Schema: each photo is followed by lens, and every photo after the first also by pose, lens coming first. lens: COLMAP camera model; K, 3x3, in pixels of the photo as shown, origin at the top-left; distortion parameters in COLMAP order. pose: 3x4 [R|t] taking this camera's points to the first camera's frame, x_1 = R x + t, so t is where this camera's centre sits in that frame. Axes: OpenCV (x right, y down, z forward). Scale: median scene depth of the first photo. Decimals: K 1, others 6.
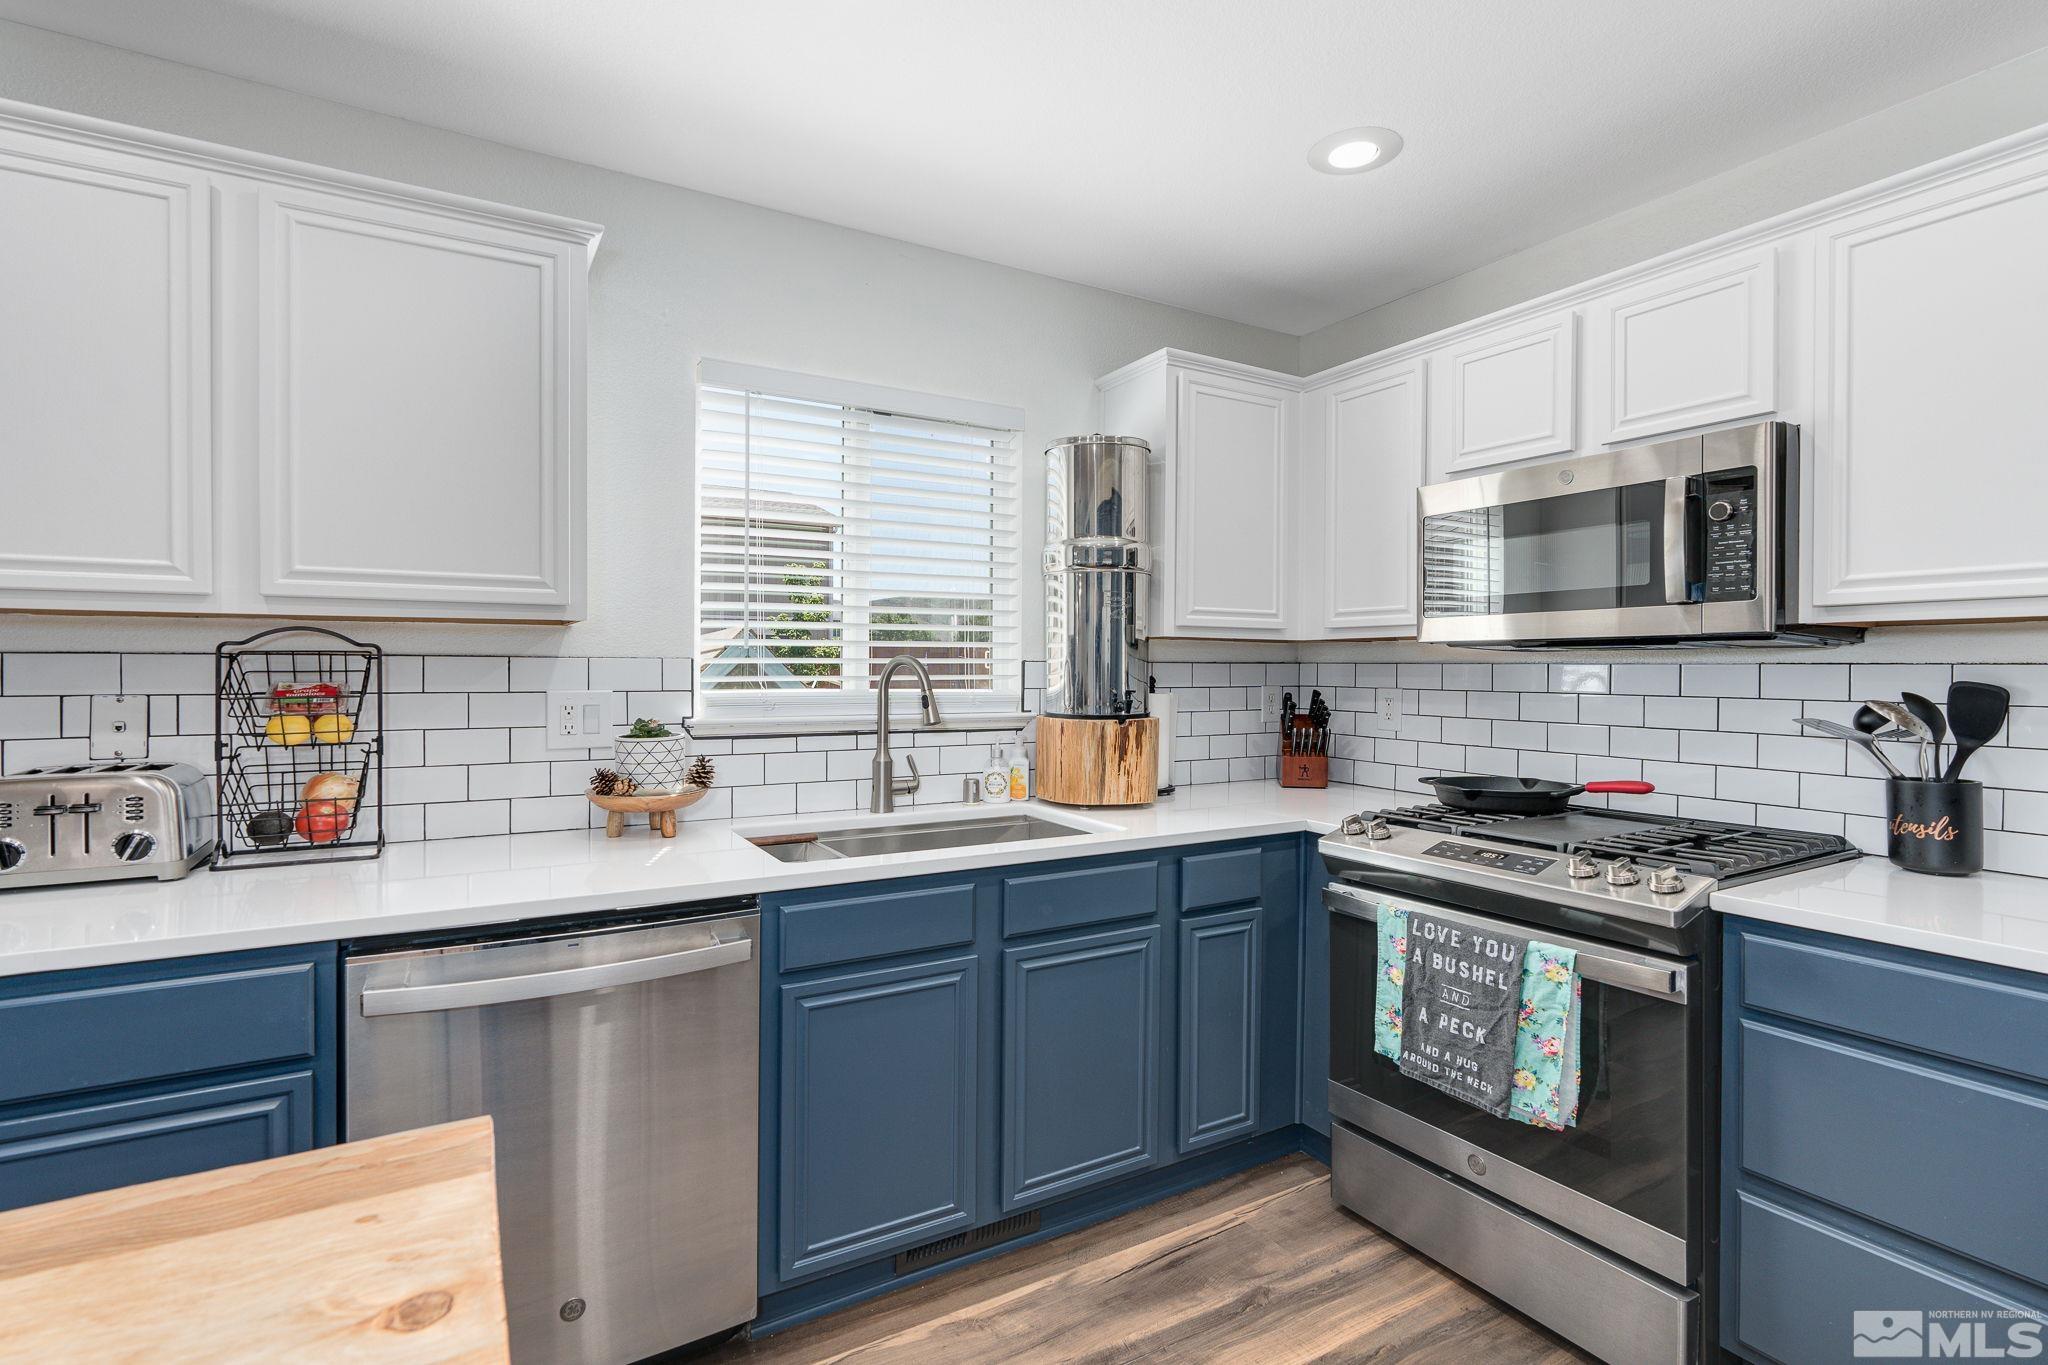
lens RADIAL K [[917.8, 0, 1018.0], [0, 917.8, 670.9], [0, 0, 1]] dist [-0.000757, 0.000024]
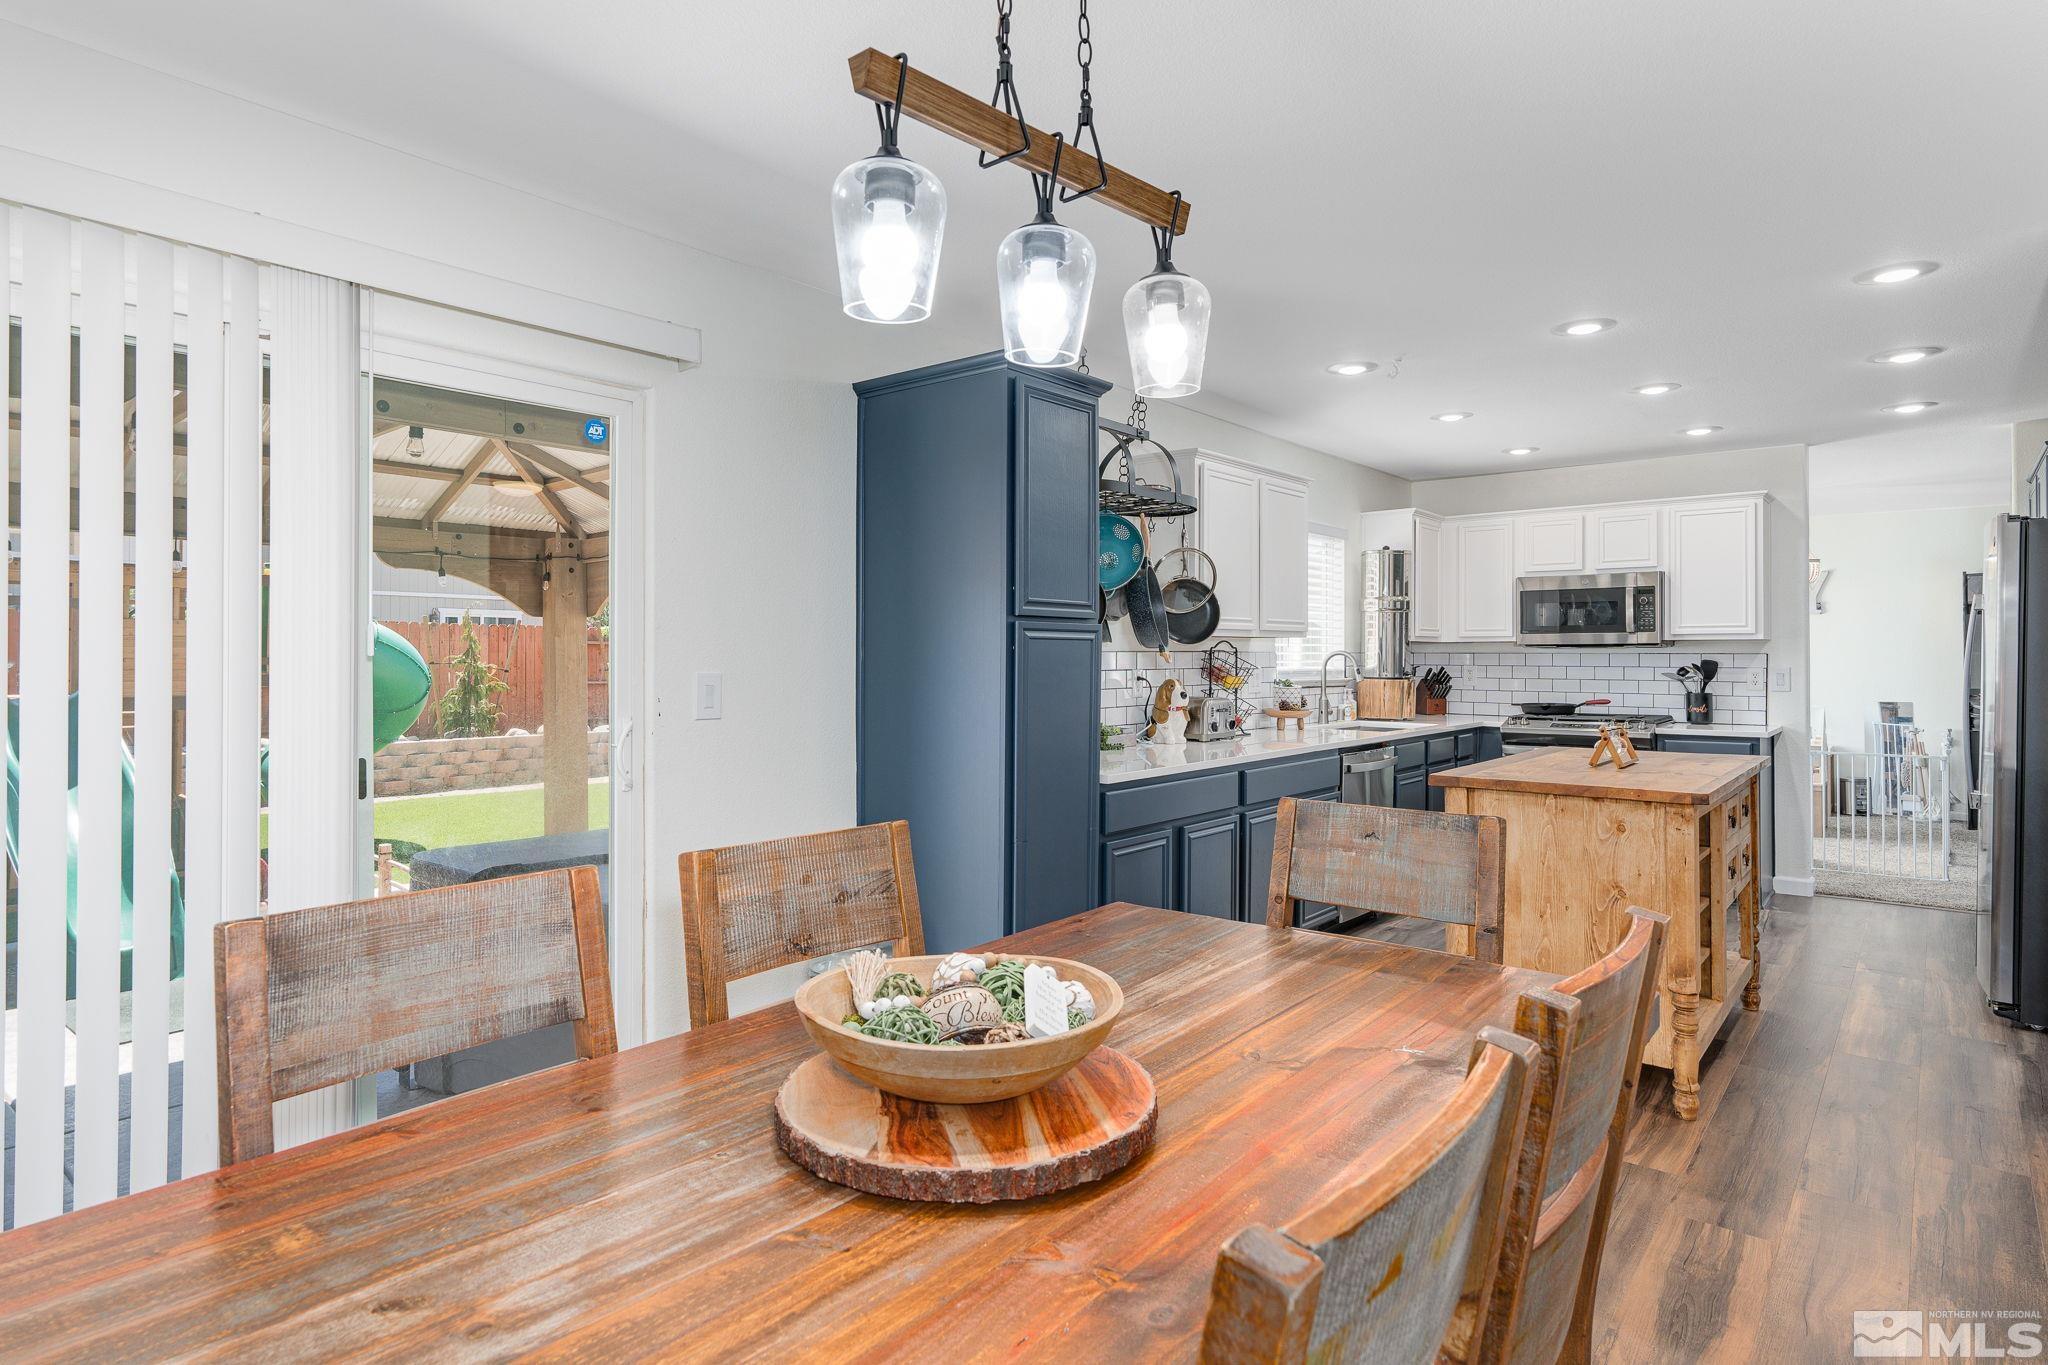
lens RADIAL K [[1103.2, 0, 1025.6], [0, 1103.2, 650.3], [0, 0, 1]] dist [-0.000759, 0.000293]
pose [[0.930257, -0.001459, 0.366905, -2.246576], [0.003146, 0.999987, -0.003999, -0.011411], [-0.366895, 0.004874, 0.930250, -1.462505]]
